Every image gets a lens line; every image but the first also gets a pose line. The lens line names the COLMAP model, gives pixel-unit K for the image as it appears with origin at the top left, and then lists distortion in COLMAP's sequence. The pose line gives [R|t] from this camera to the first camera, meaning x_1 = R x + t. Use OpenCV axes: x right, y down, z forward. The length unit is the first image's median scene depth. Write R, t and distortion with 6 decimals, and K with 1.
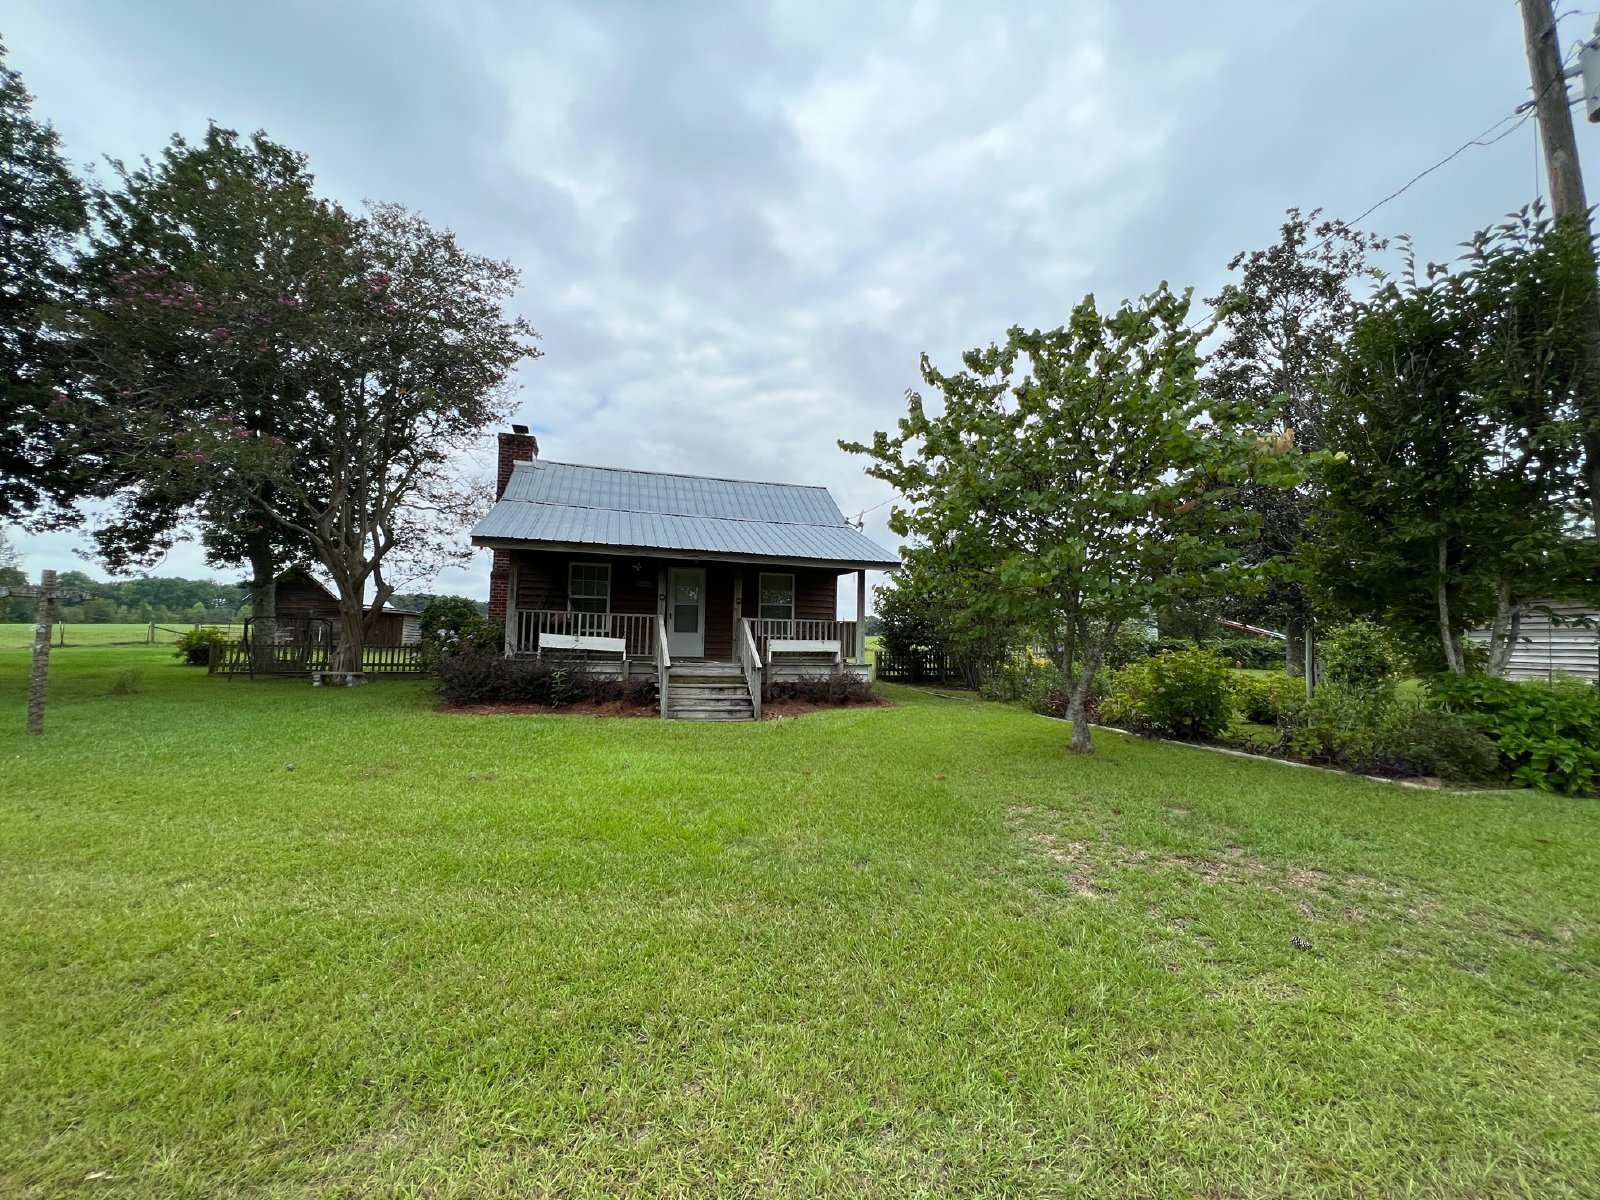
lens RADIAL K [[632.4, 0, 800.0], [0, 632.4, 600.0], [0, 0, 1]] dist [0.000795, -0.000245]
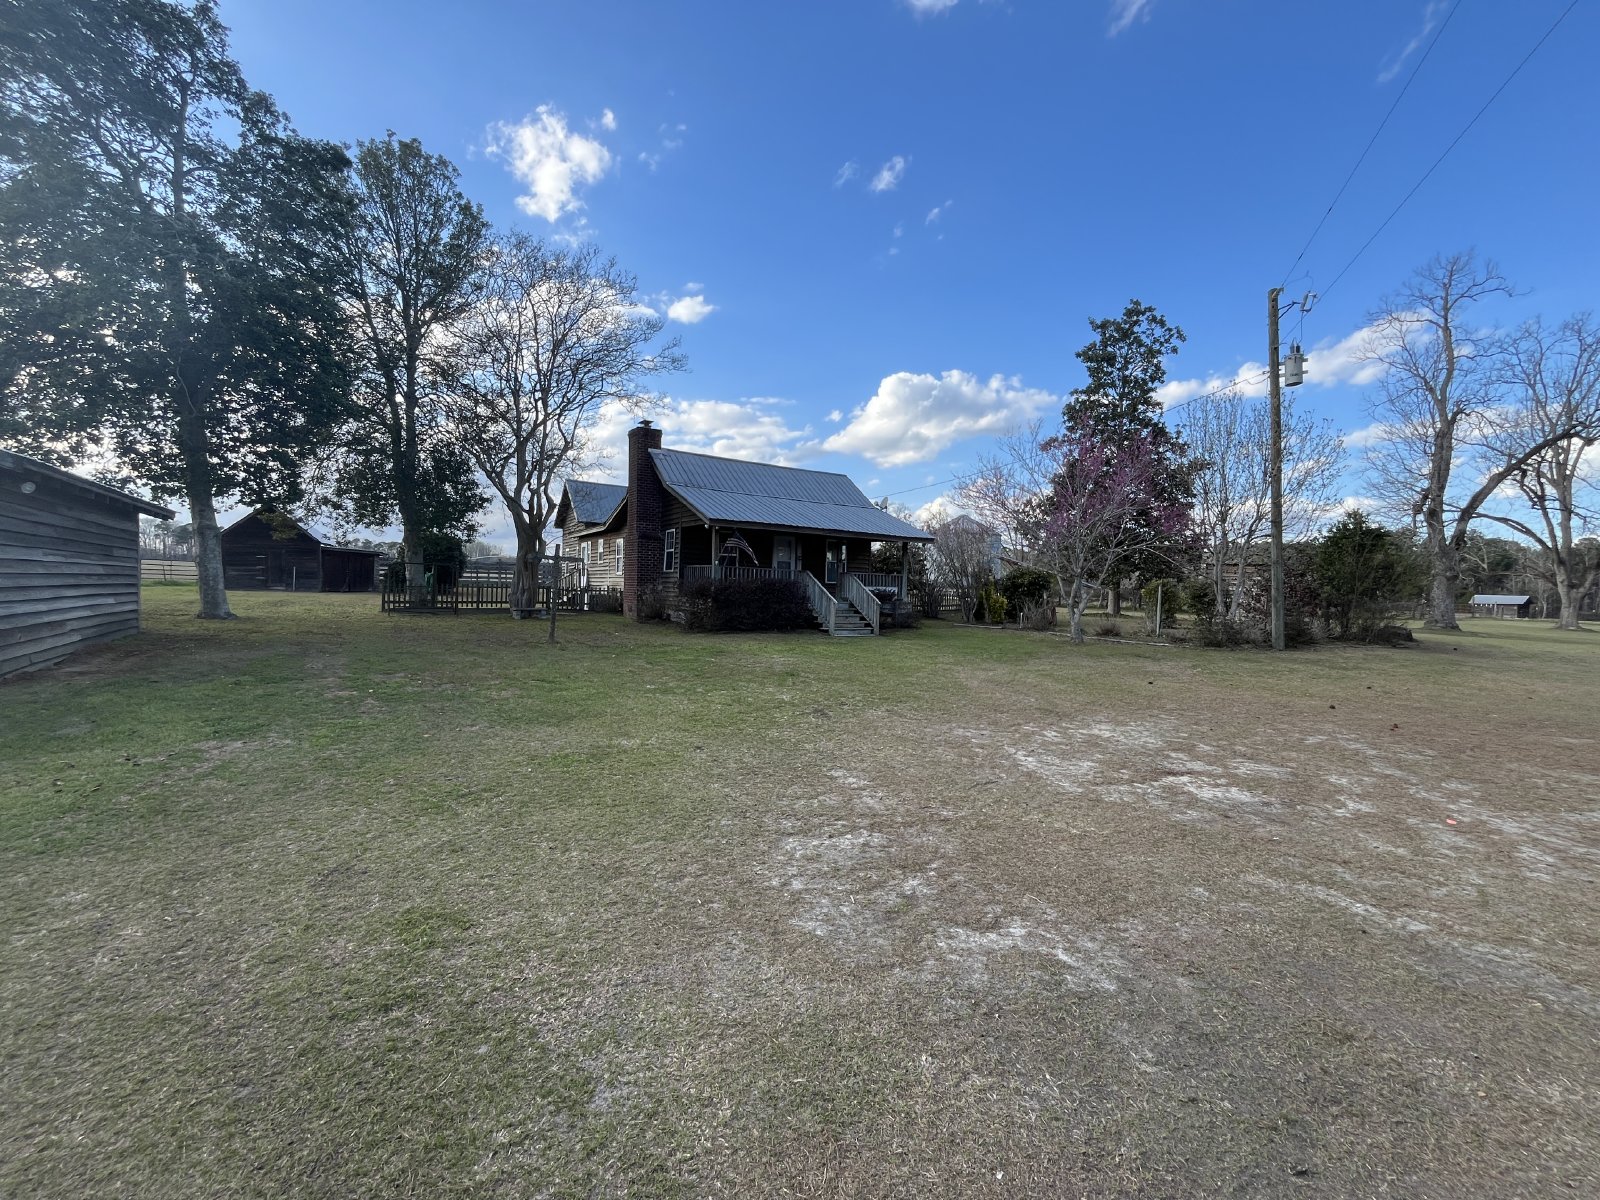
lens RADIAL K [[632.4, 0, 800.0], [0, 632.4, 600.0], [0, 0, 1]] dist [0.000795, -0.000245]
pose [[0.963274, -0.000576, 0.268520, -0.659400], [-0.025322, 0.995346, 0.092974, -0.048733], [-0.267324, -0.096359, 0.958777, -0.497832]]
